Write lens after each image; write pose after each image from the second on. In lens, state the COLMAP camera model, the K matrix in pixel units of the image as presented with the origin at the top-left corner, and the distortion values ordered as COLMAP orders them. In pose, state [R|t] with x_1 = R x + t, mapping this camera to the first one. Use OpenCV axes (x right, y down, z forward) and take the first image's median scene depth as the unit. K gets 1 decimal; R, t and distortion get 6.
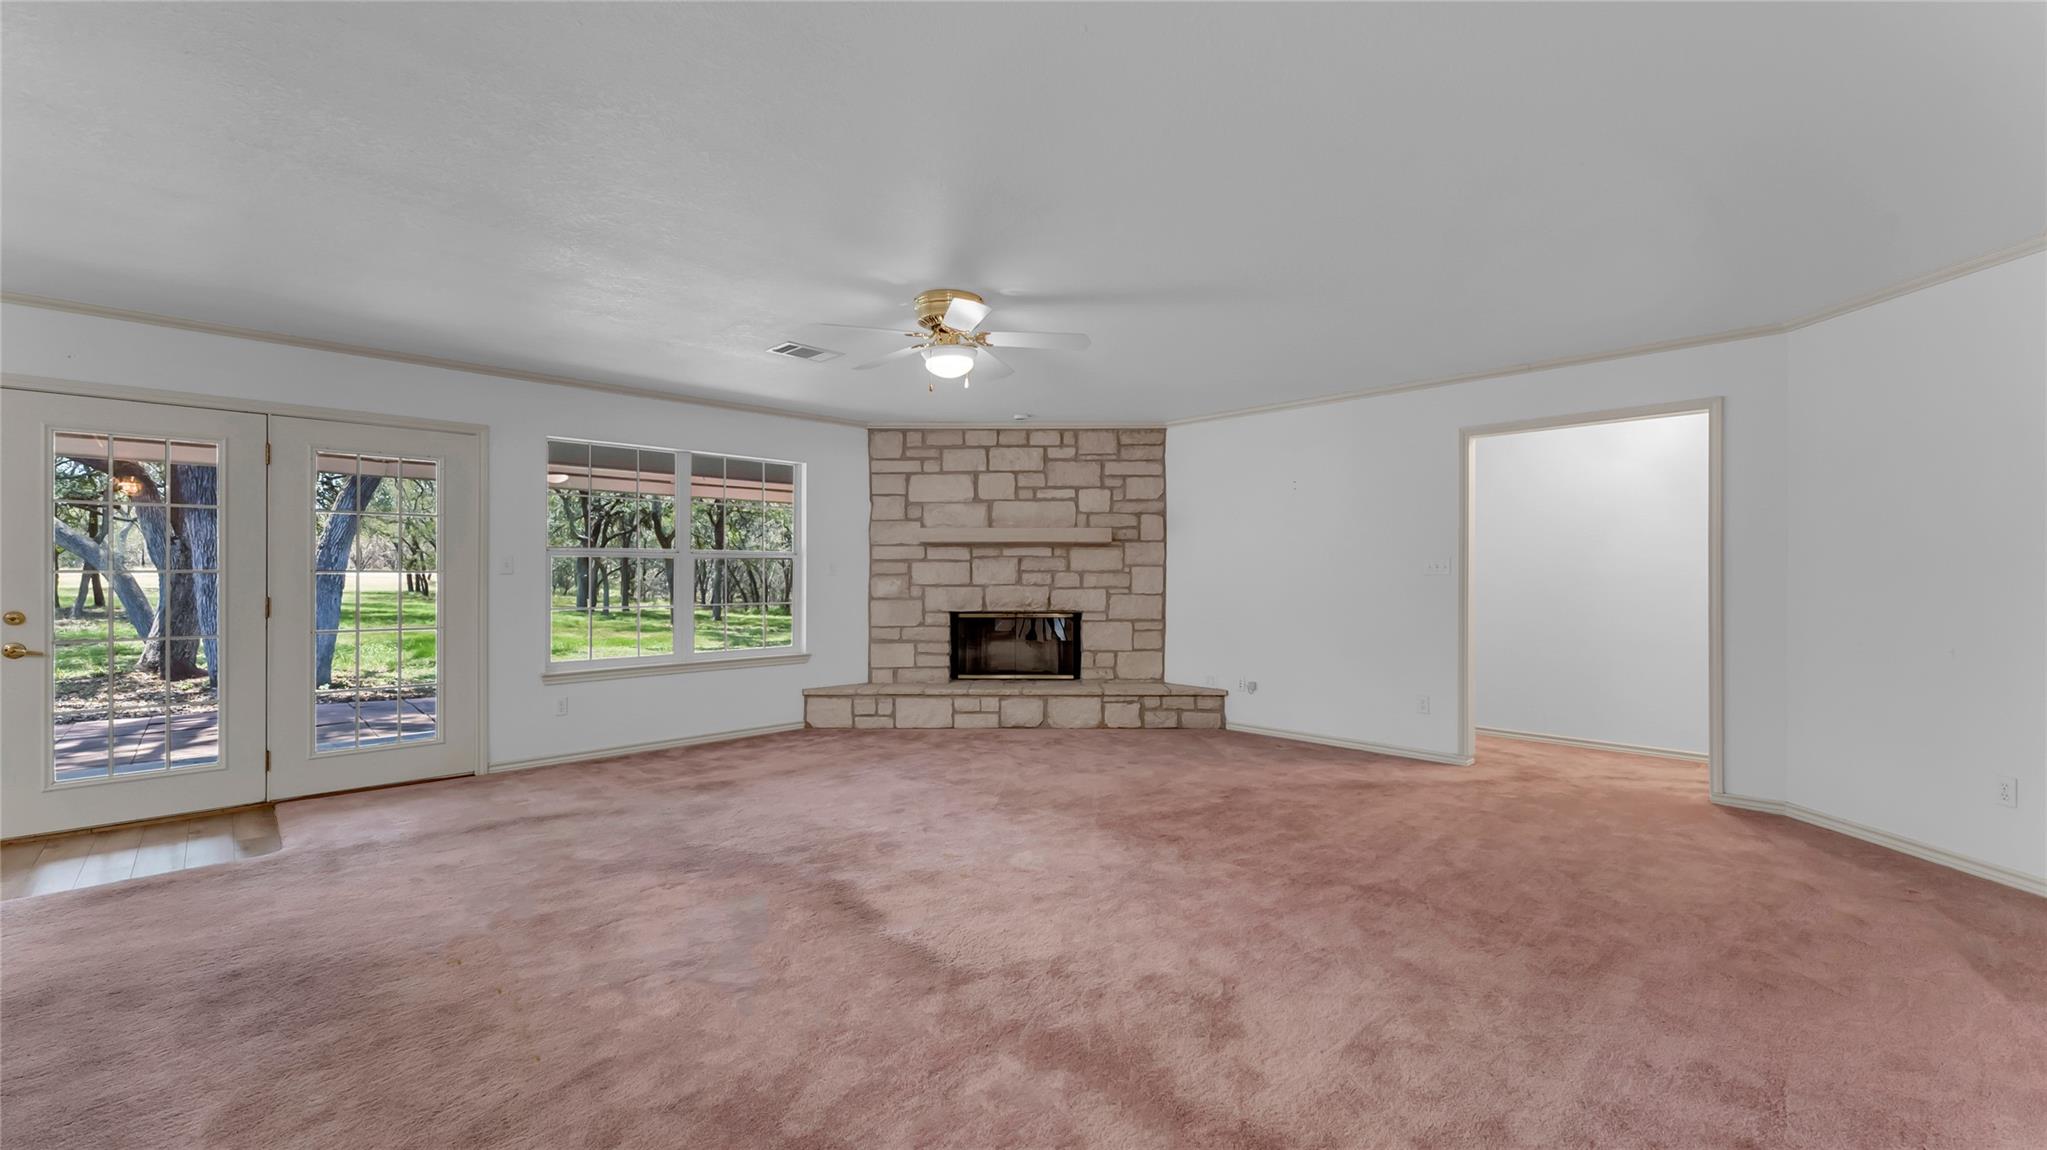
lens RADIAL K [[824.5, 0, 1017.0], [0, 824.5, 575.4], [0, 0, 1]] dist [-0.002563, -0.000317]
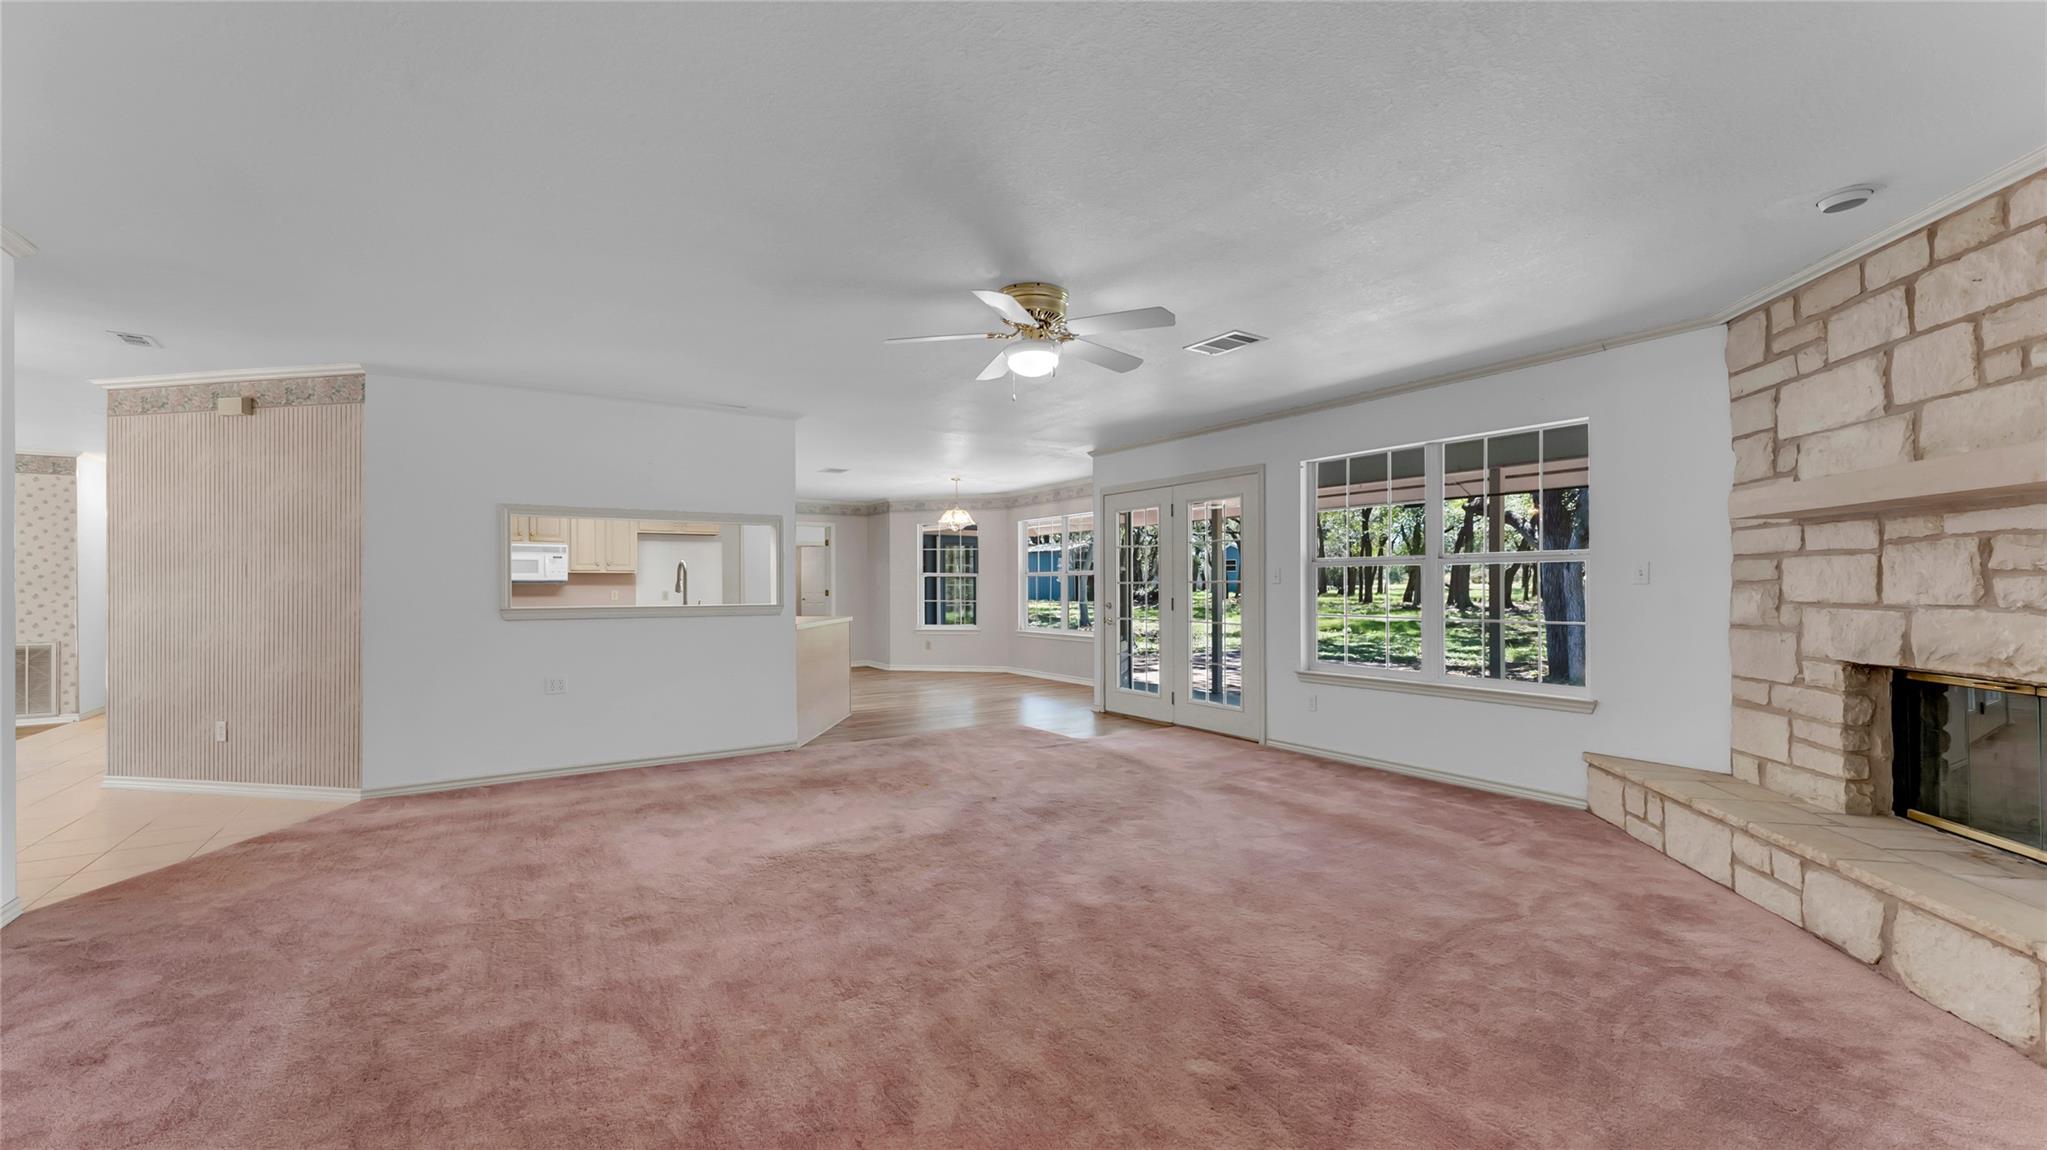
lens RADIAL K [[824.5, 0, 1028.2], [0, 824.5, 586.7], [0, 0, 1]] dist [-0.002563, -0.000317]
pose [[-0.189007, 0.002288, -0.981973, 0.460587], [0.000828, 0.999997, 0.002171, 0.000385], [0.981975, -0.000403, -0.189009, 0.637640]]
